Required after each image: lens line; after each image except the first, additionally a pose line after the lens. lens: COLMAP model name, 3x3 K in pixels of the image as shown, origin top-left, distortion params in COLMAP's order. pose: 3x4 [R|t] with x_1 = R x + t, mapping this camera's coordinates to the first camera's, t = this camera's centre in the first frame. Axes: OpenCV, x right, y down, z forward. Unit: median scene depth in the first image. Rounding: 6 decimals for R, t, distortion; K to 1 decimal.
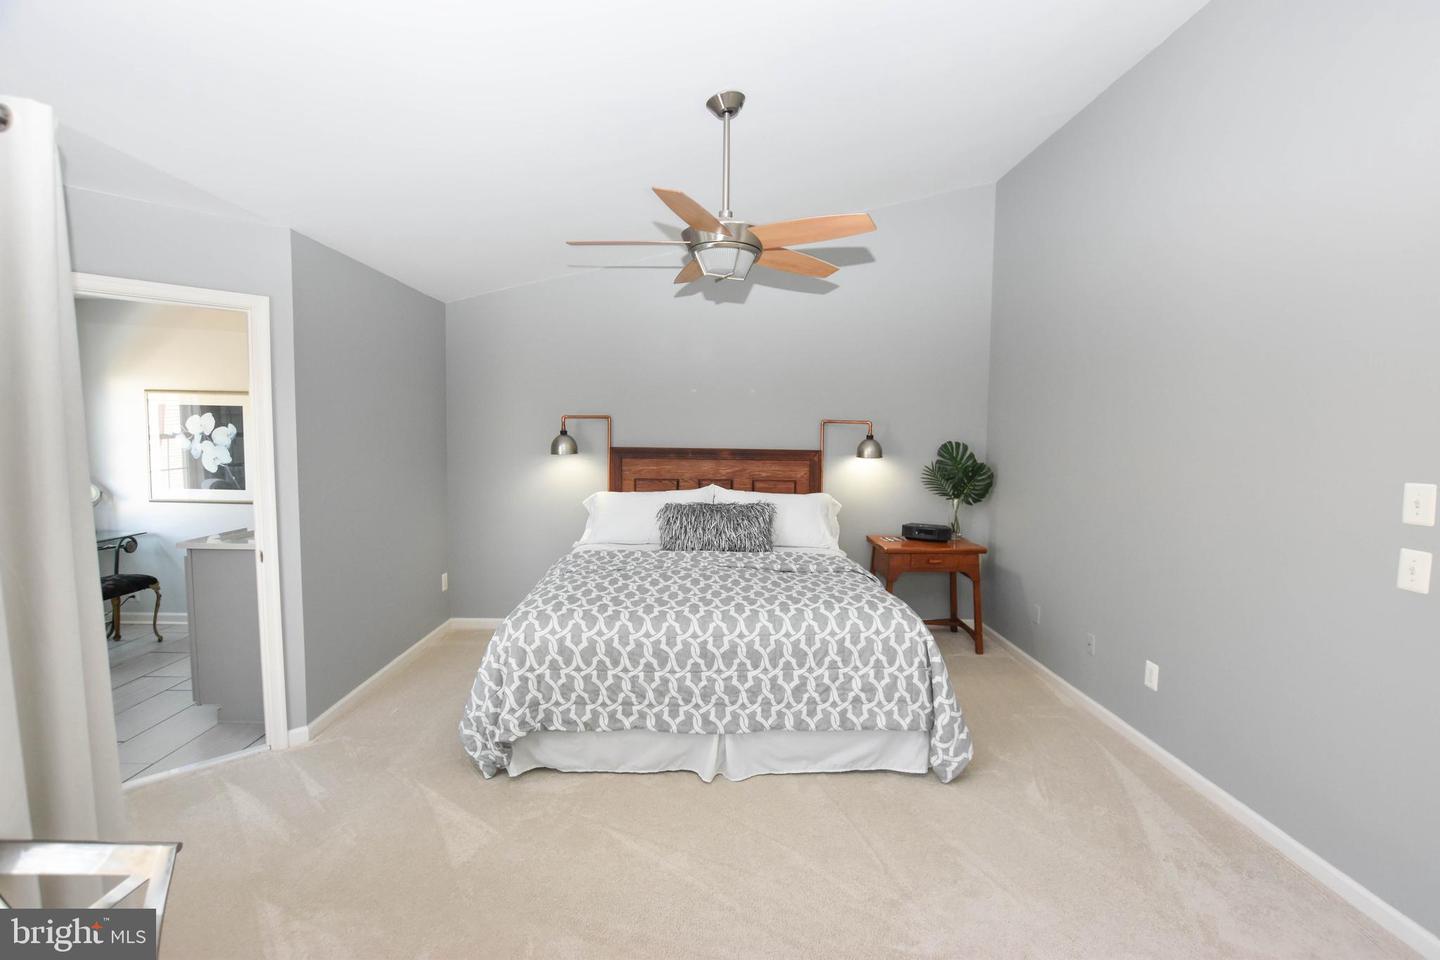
lens RADIAL K [[644.6, 0, 720.0], [0, 644.6, 480.0], [0, 0, 1]] dist [-0.025974, -0.000360]
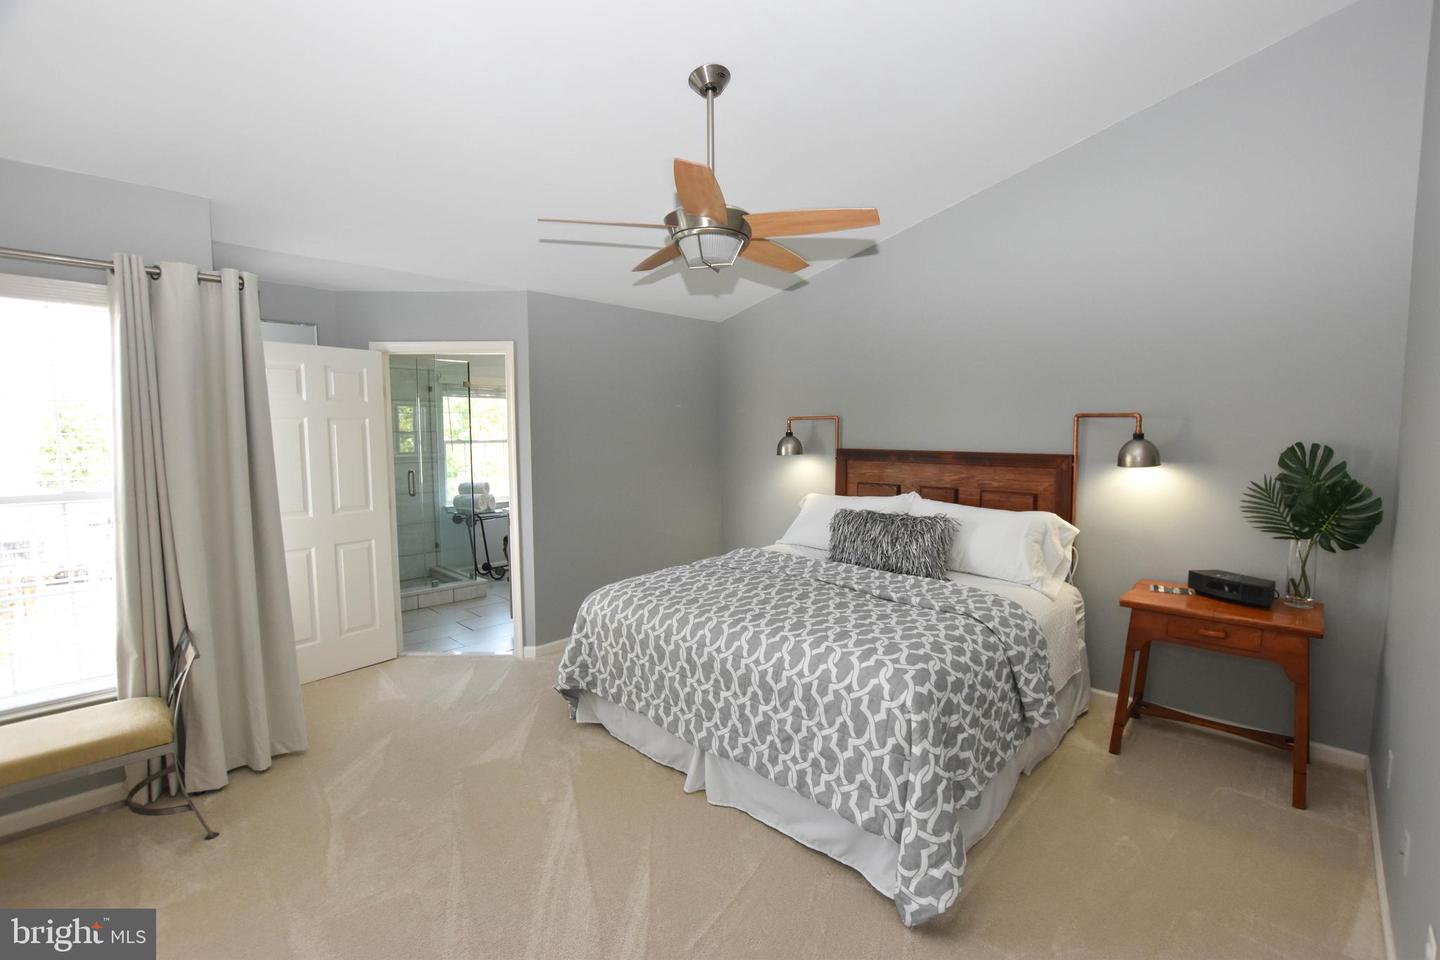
lens RADIAL K [[625.1, 0, 720.3], [0, 625.1, 495.4], [0, 0, 1]] dist [-0.014138, -0.000134]
pose [[0.701964, 0.058720, -0.709788, 0.657216], [-0.045075, 0.998260, 0.038008, -0.014733], [0.710785, 0.005313, 0.703389, 0.367626]]
